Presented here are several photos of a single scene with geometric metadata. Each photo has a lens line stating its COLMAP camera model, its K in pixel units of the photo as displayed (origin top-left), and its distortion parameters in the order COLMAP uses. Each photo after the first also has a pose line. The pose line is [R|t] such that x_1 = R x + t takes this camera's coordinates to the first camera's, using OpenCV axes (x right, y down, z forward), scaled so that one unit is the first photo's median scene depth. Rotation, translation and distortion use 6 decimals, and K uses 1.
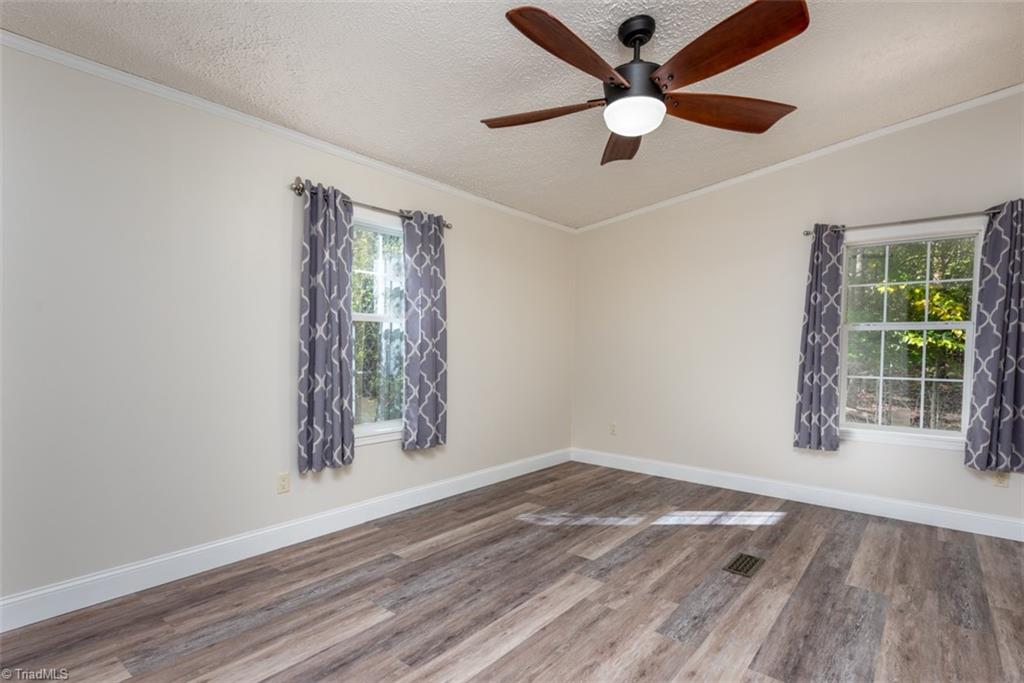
lens RADIAL K [[529.4, 0, 516.6], [0, 529.4, 351.6], [0, 0, 1]] dist [0.007162, -0.000362]
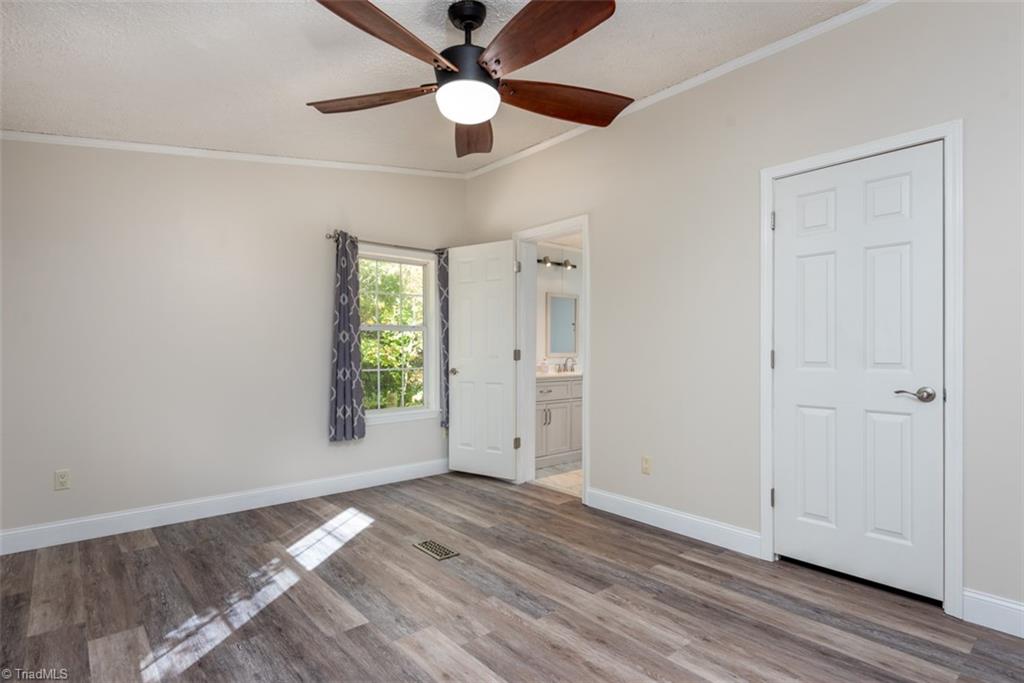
lens RADIAL K [[529.4, 0, 509.0], [0, 529.4, 338.5], [0, 0, 1]] dist [0.007162, -0.000362]
pose [[0.157280, 0.005488, 0.987539, -0.562587], [0.010560, 0.999918, -0.007239, -0.012936], [-0.987498, 0.011567, 0.157209, 0.636808]]
